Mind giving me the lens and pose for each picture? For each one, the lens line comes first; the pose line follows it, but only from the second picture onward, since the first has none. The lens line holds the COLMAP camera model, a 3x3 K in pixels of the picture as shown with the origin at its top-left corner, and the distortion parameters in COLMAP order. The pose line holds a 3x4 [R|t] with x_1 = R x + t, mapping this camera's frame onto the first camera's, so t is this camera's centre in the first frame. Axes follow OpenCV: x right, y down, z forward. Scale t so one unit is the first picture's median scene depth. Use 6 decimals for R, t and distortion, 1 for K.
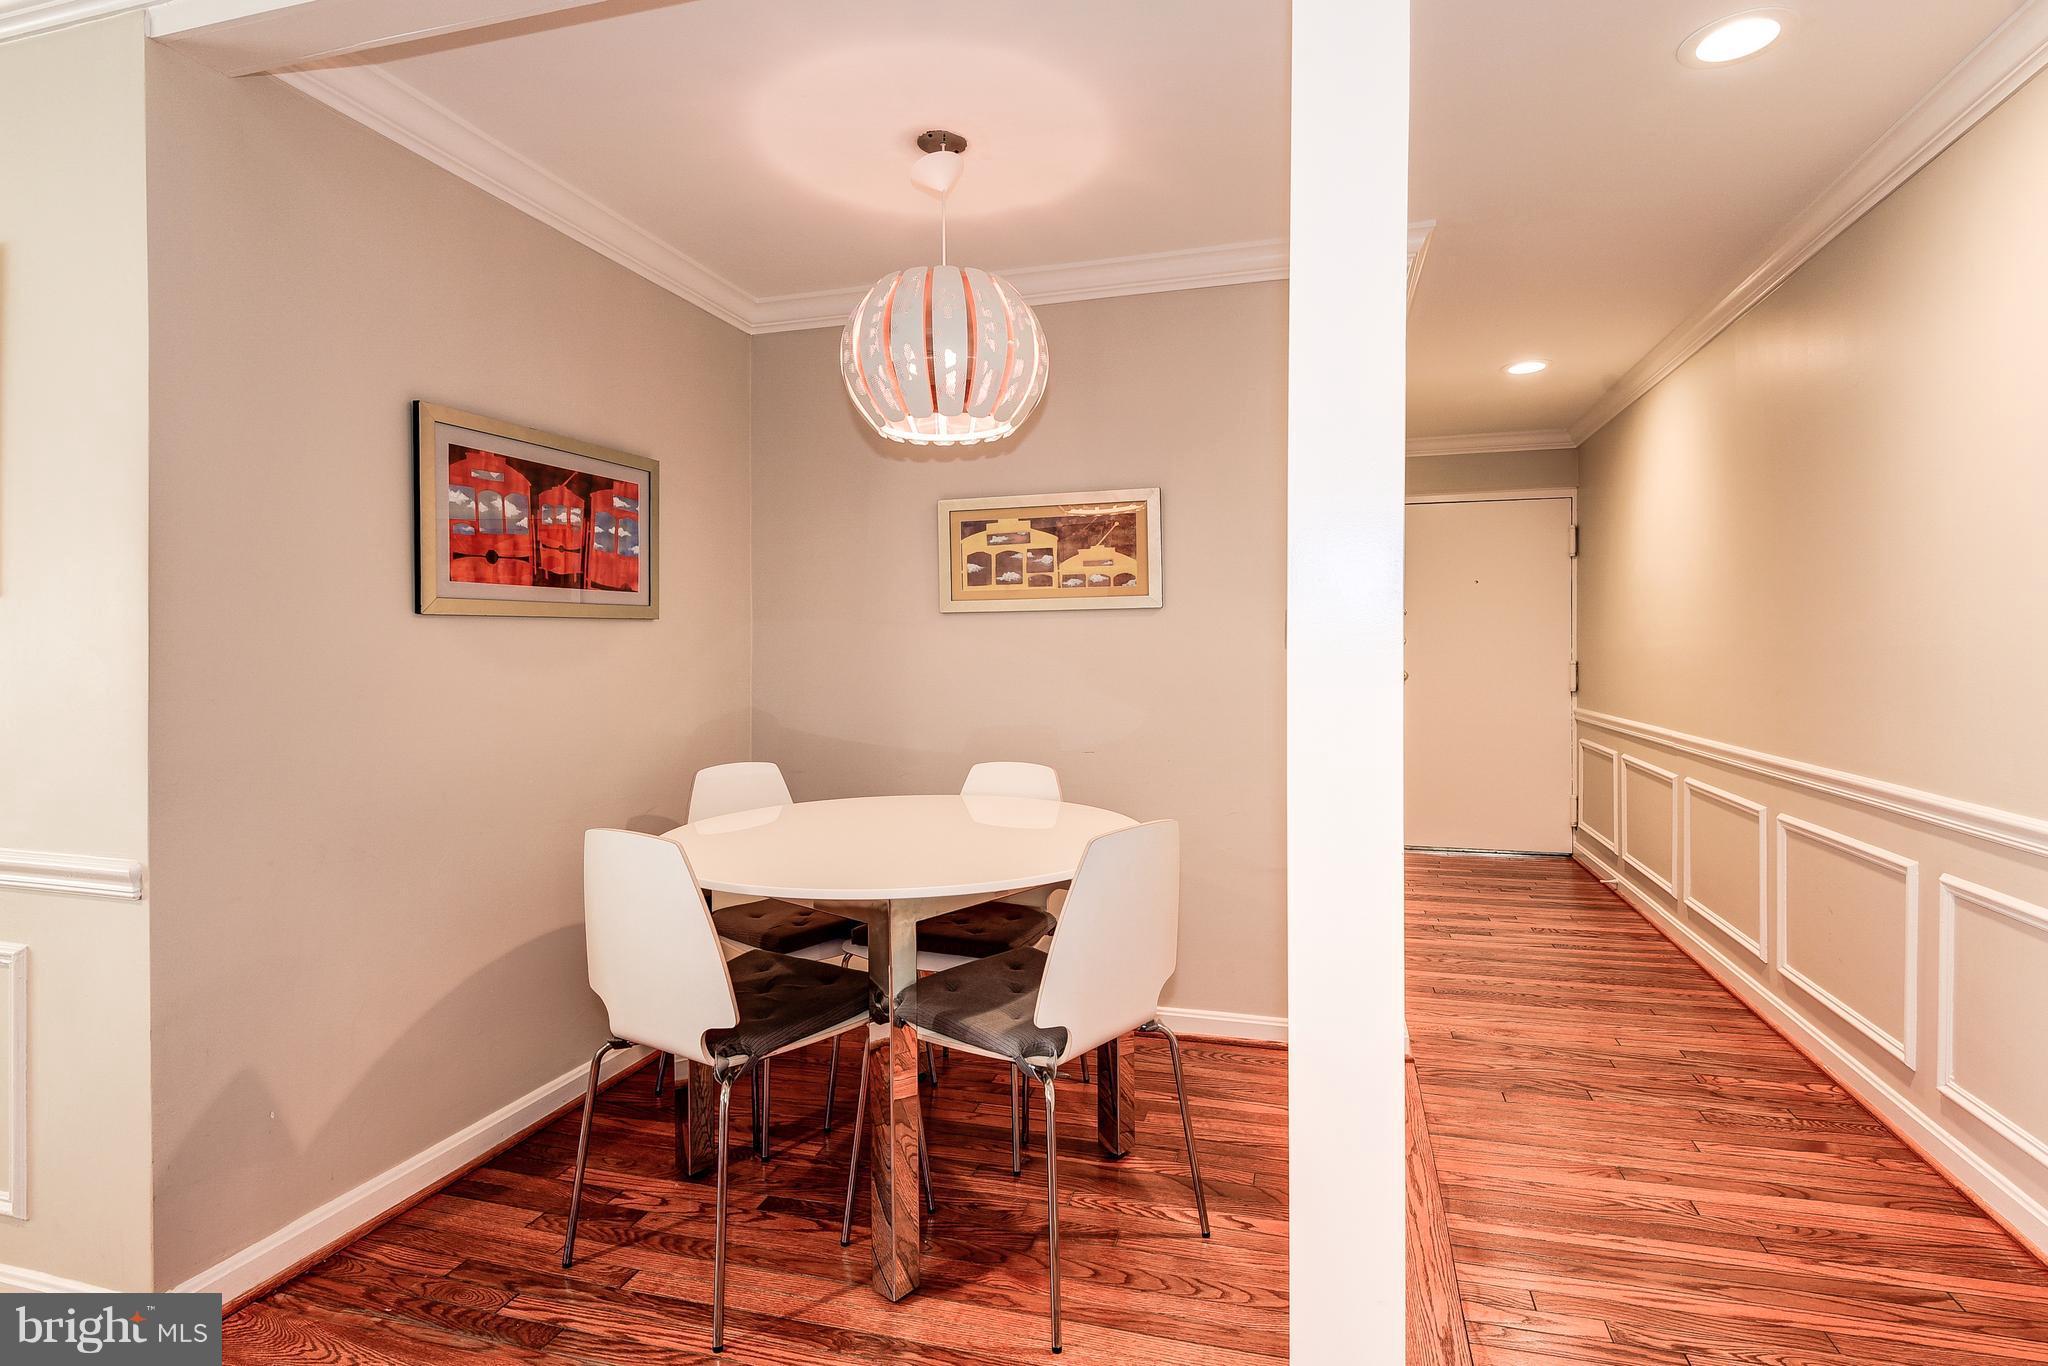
lens RADIAL K [[967.2, 0, 1025.1], [0, 967.2, 638.2], [0, 0, 1]] dist [0.013849, -0.009806]
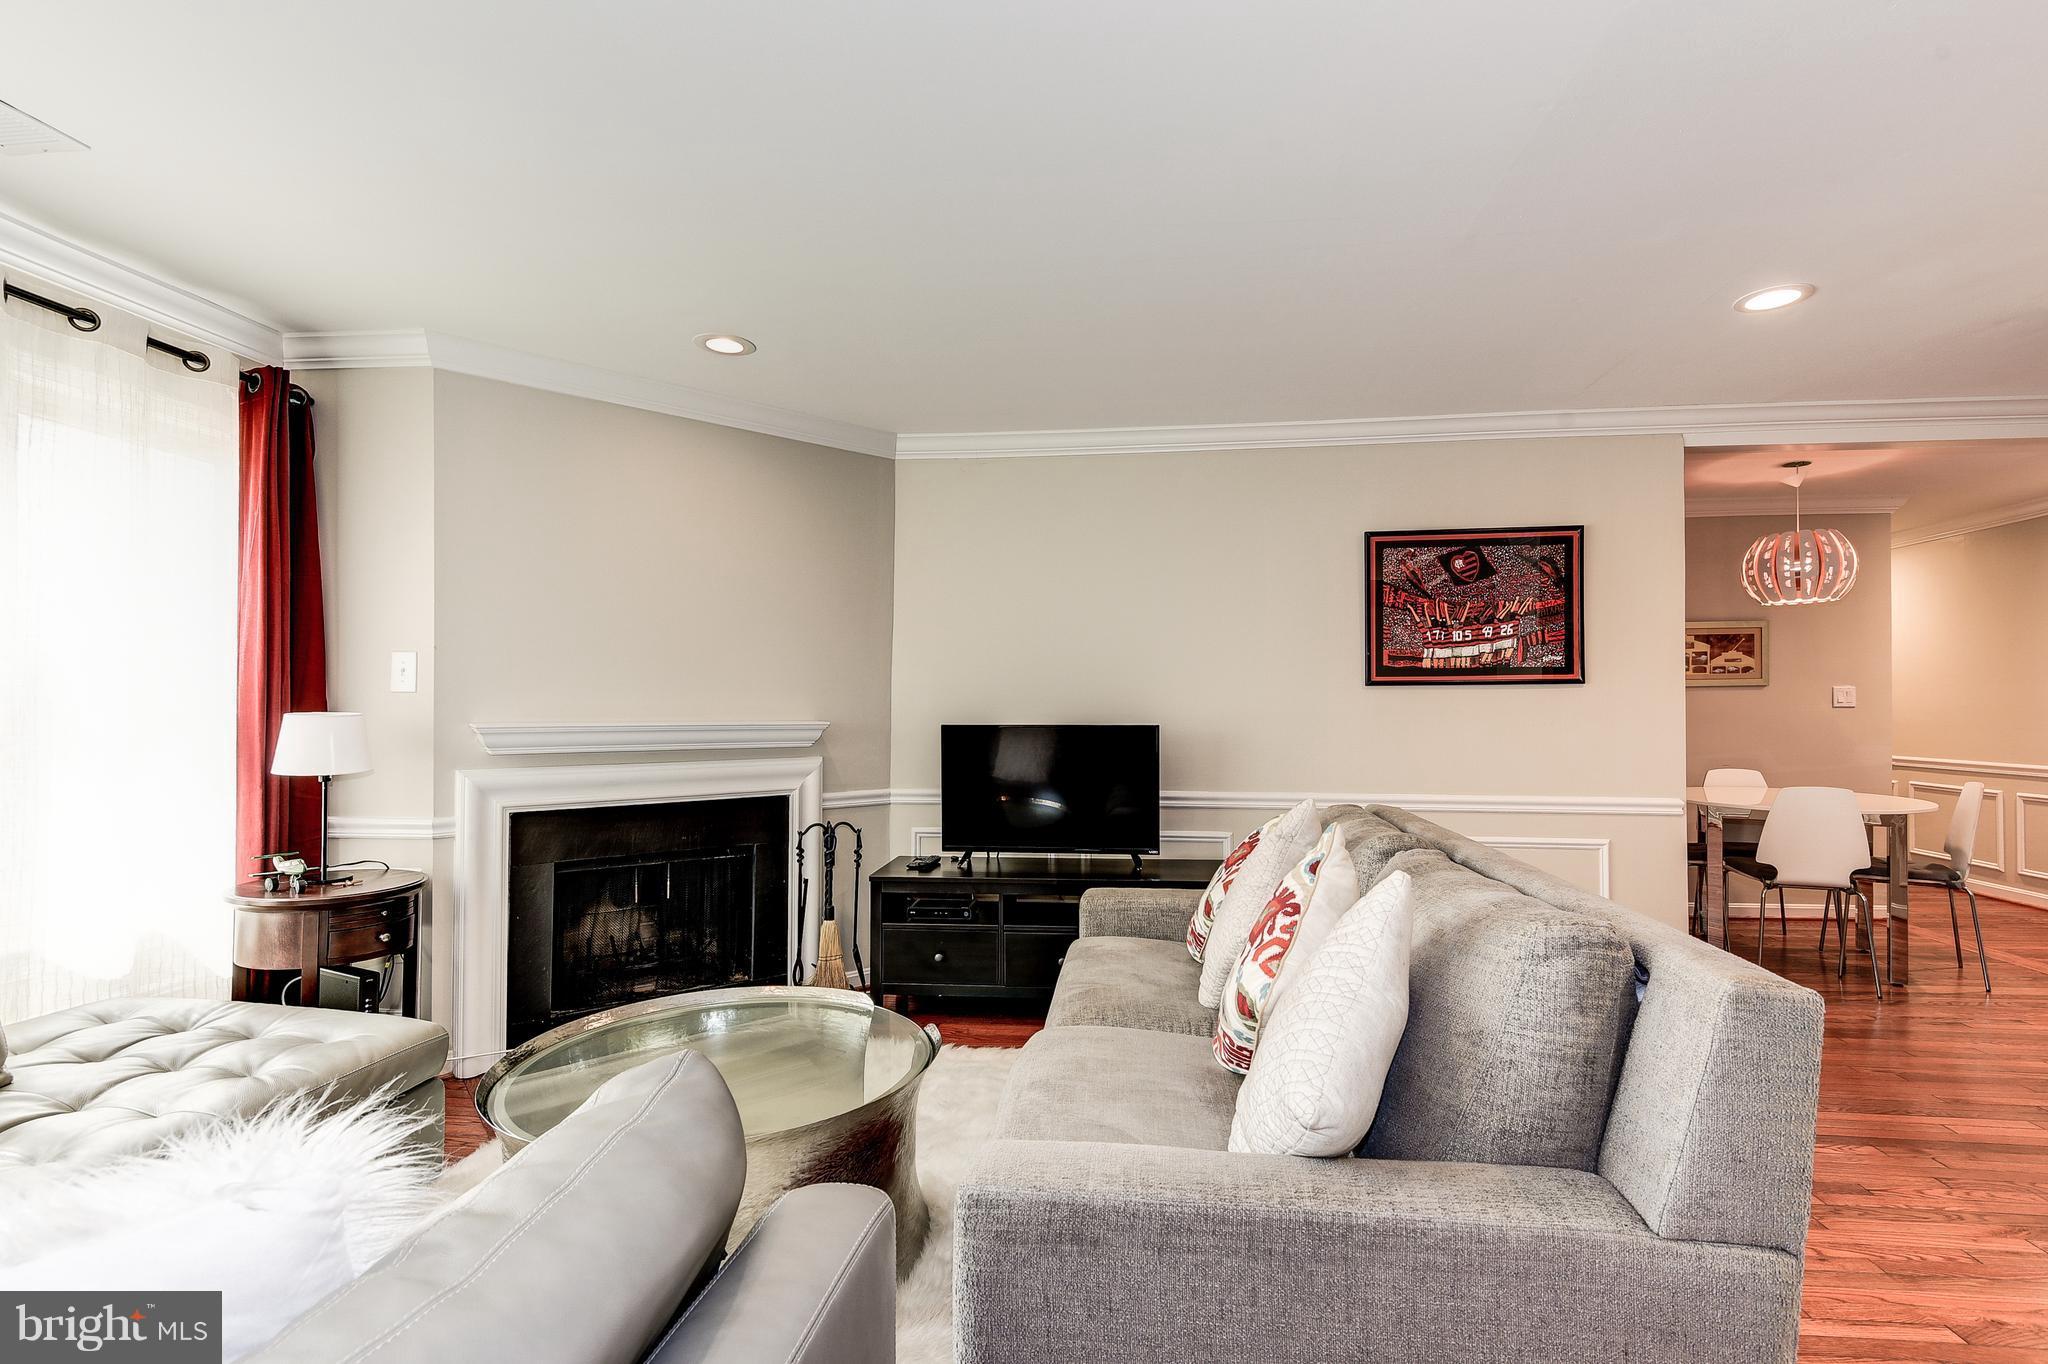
lens RADIAL K [[967.2, 0, 1086.1], [0, 967.2, 709.5], [0, 0, 1]] dist [0.013849, -0.009806]
pose [[0.978444, 0.001033, 0.206511, -1.472771], [-0.004144, 0.999884, 0.014633, -0.007264], [-0.206472, -0.015174, 0.978335, -0.522263]]
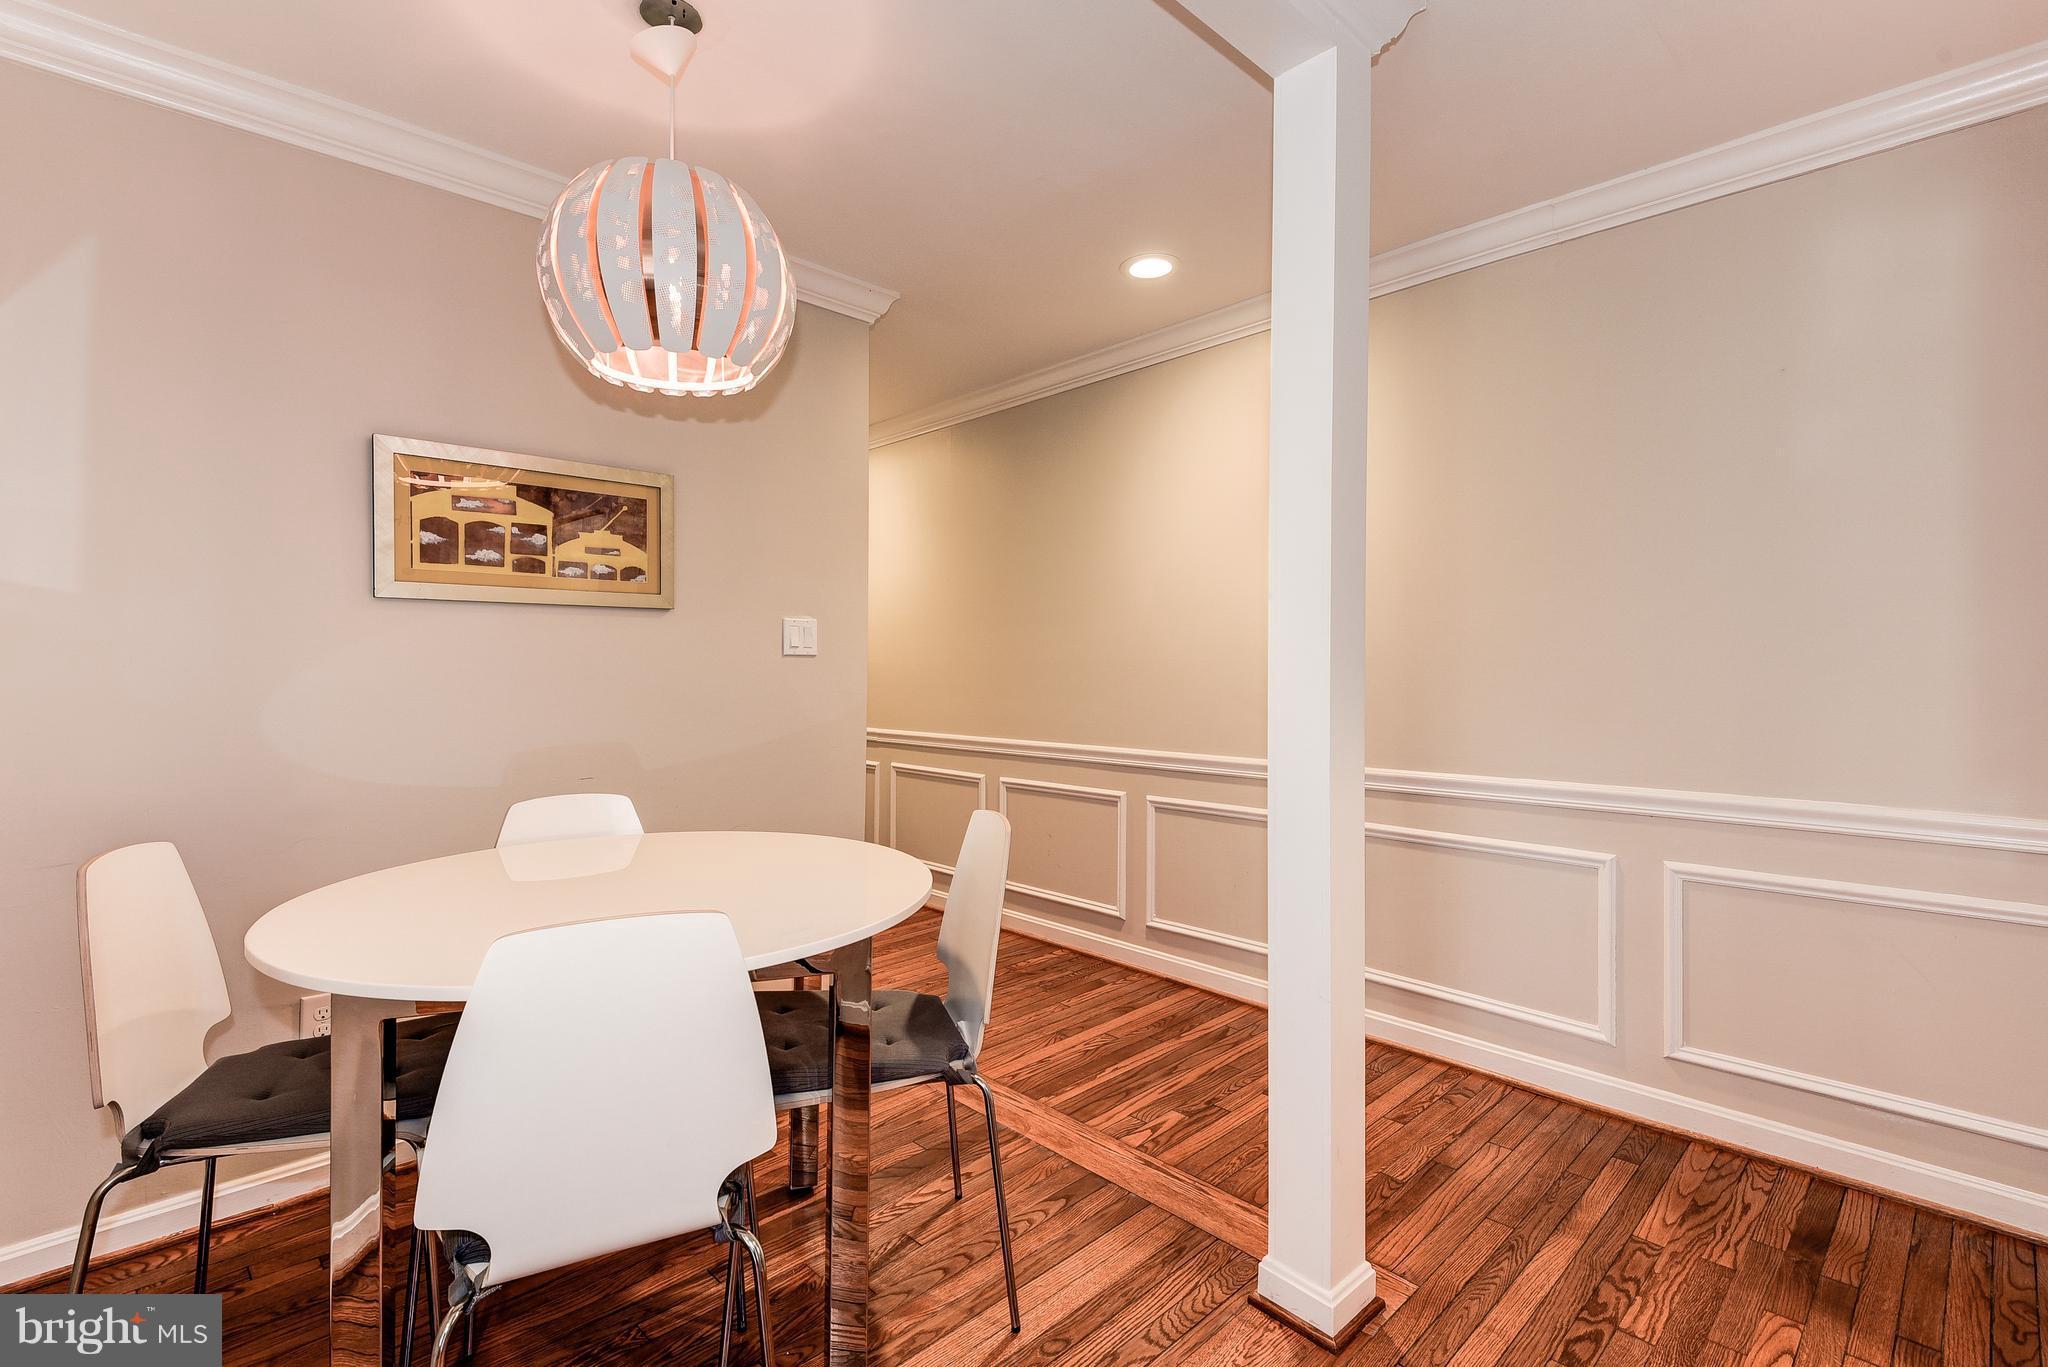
lens RADIAL K [[967.2, 0, 1025.9], [0, 967.2, 672.2], [0, 0, 1]] dist [0.013849, -0.009806]
pose [[0.506001, 0.001192, 0.862532, -0.460710], [-0.029731, 0.999429, 0.016061, 0.002397], [-0.862021, -0.033771, 0.505747, 0.255935]]
